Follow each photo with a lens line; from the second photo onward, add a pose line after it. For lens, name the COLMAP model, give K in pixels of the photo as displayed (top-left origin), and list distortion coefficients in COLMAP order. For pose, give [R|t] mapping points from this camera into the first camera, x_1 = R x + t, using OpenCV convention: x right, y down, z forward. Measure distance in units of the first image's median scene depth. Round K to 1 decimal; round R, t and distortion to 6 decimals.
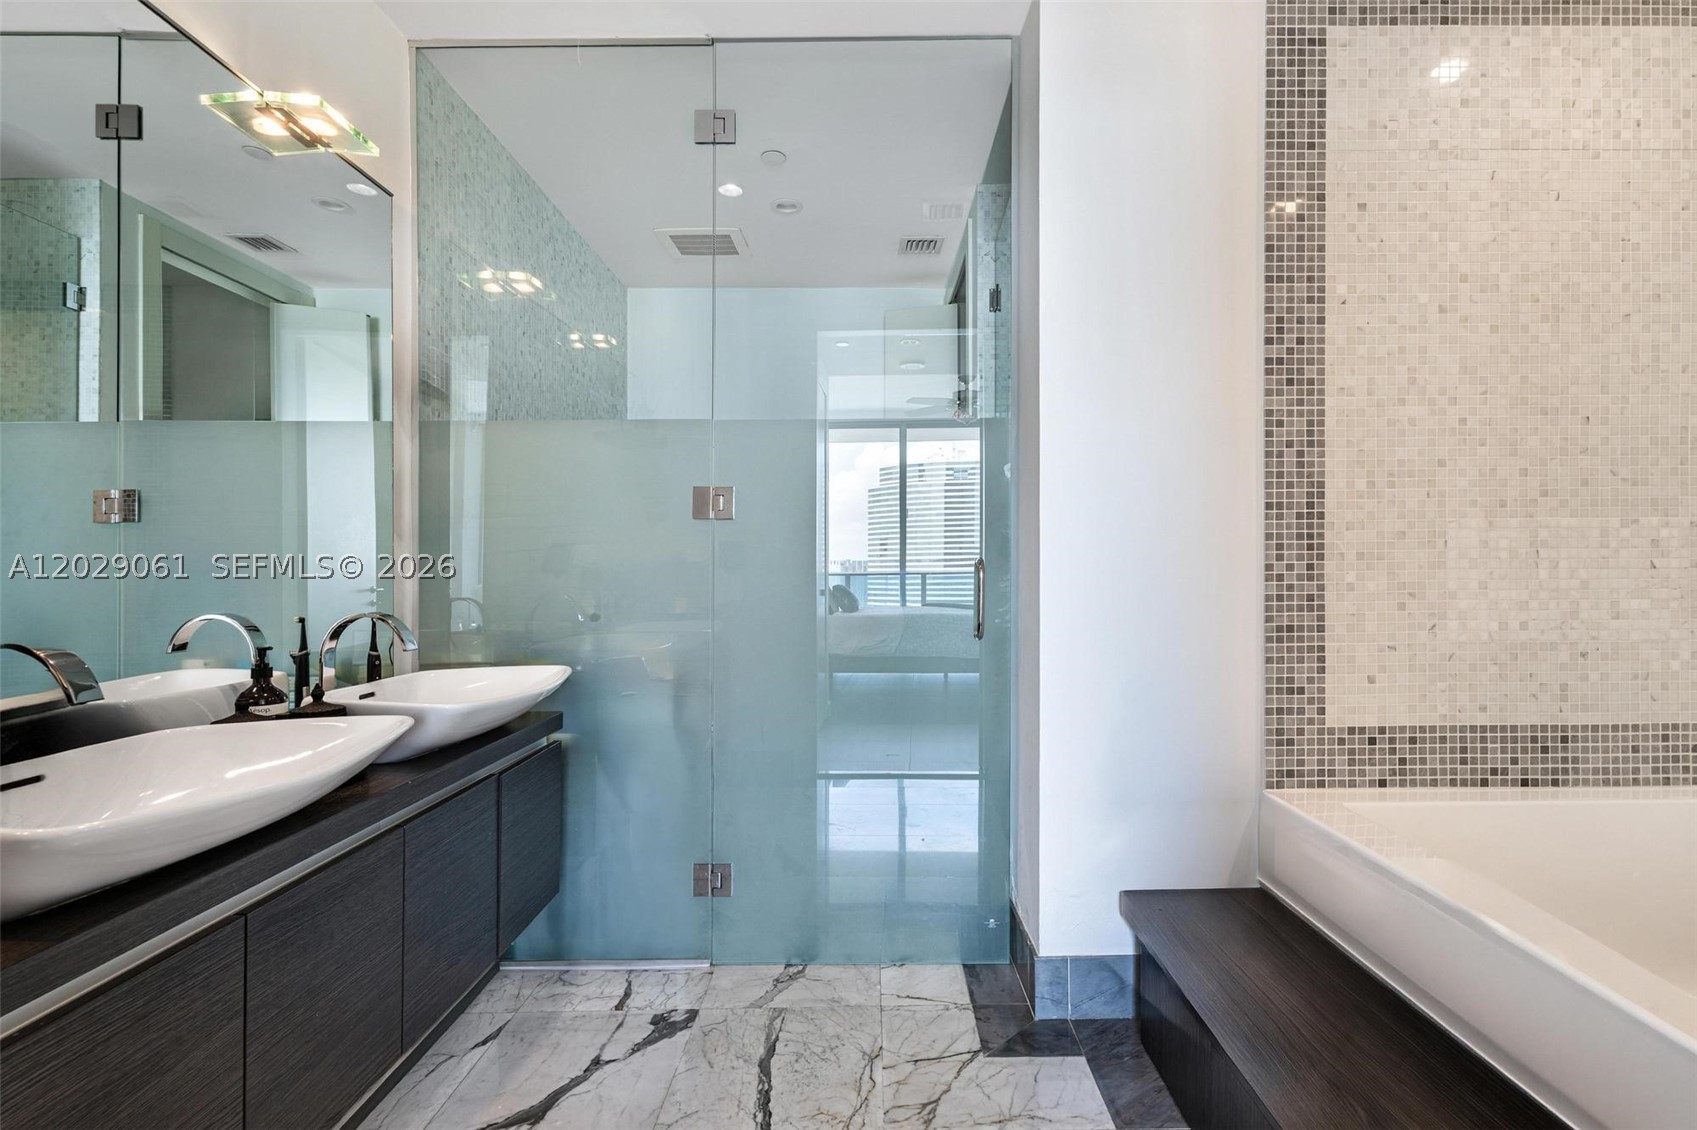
lens RADIAL K [[795.6, 0, 677.3], [0, 795.6, 572.7], [0, 0, 1]] dist [0.001995, 0.001080]
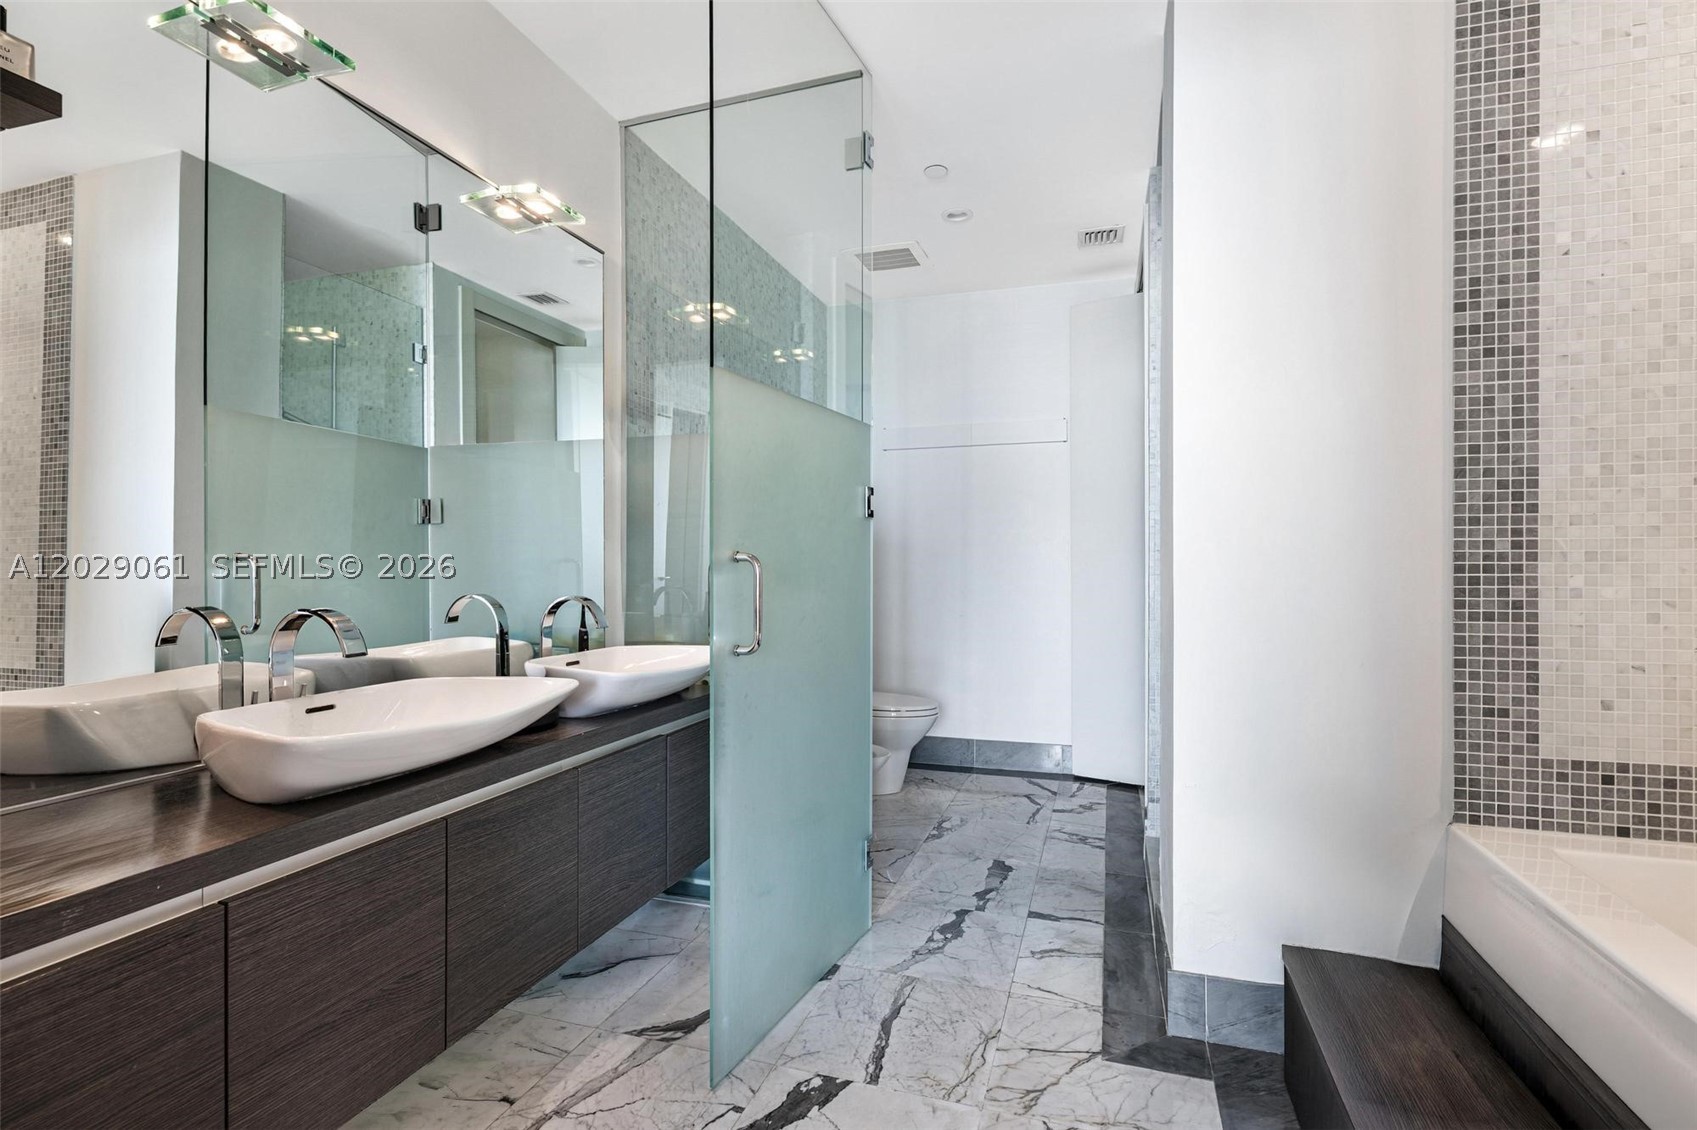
lens RADIAL K [[788.0, 0, 841.3], [0, 788.0, 575.2], [0, 0, 1]] dist [-0.000360, -0.000172]
pose [[0.948357, 0.014975, -0.316852, 0.377465], [-0.012409, 0.999872, 0.010114, 0.000346], [0.316963, -0.005659, 0.948421, -0.027023]]
